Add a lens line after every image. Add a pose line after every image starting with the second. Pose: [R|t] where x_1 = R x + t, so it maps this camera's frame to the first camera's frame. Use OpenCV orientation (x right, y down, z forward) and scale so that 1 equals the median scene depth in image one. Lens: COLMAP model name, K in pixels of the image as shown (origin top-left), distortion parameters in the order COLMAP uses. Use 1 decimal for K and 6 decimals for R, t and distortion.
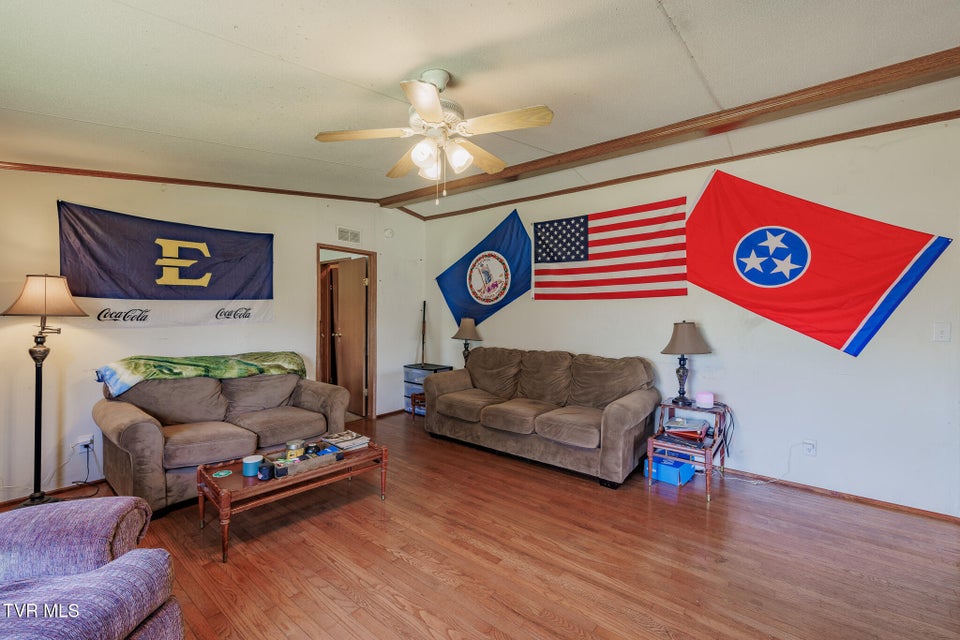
lens RADIAL K [[404.3, 0, 472.9], [0, 404.3, 315.0], [0, 0, 1]] dist [-0.001220, 0.000107]
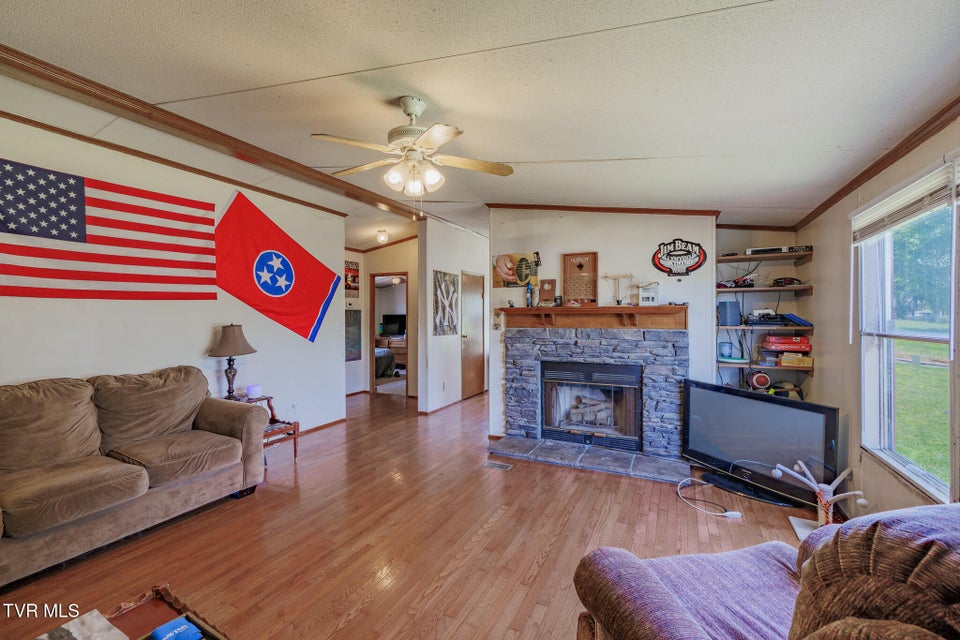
lens RADIAL K [[404.3, 0, 476.5], [0, 404.3, 318.1], [0, 0, 1]] dist [-0.001220, 0.000107]
pose [[-0.211196, -0.011436, 0.977377, -0.662760], [0.010509, 0.999847, 0.013970, -0.008783], [-0.977387, 0.013222, -0.211044, 0.594424]]
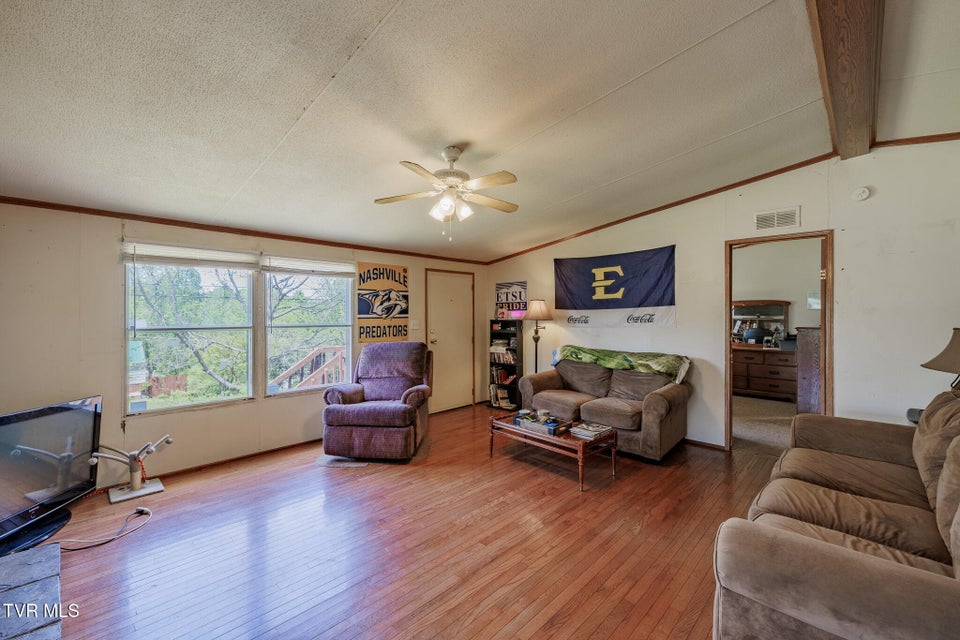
lens RADIAL K [[404.3, 0, 478.1], [0, 404.3, 314.9], [0, 0, 1]] dist [-0.001220, 0.000107]
pose [[-0.078774, -0.011831, -0.996822, 0.735866], [-0.004984, 0.999922, -0.011474, 0.001505], [0.996880, 0.004065, -0.078826, 0.676230]]
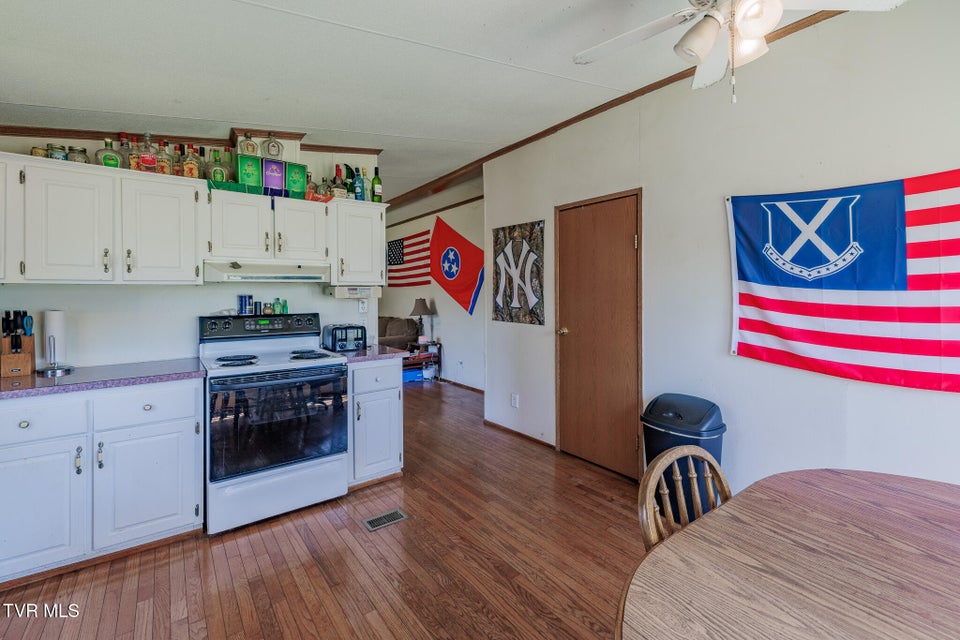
lens RADIAL K [[404.3, 0, 460.9], [0, 404.3, 293.8], [0, 0, 1]] dist [-0.001220, 0.000107]
pose [[0.964056, -0.013605, -0.265350, 1.198734], [0.010904, 0.999873, -0.011650, 0.018663], [0.265475, 0.008338, 0.964082, -0.747514]]
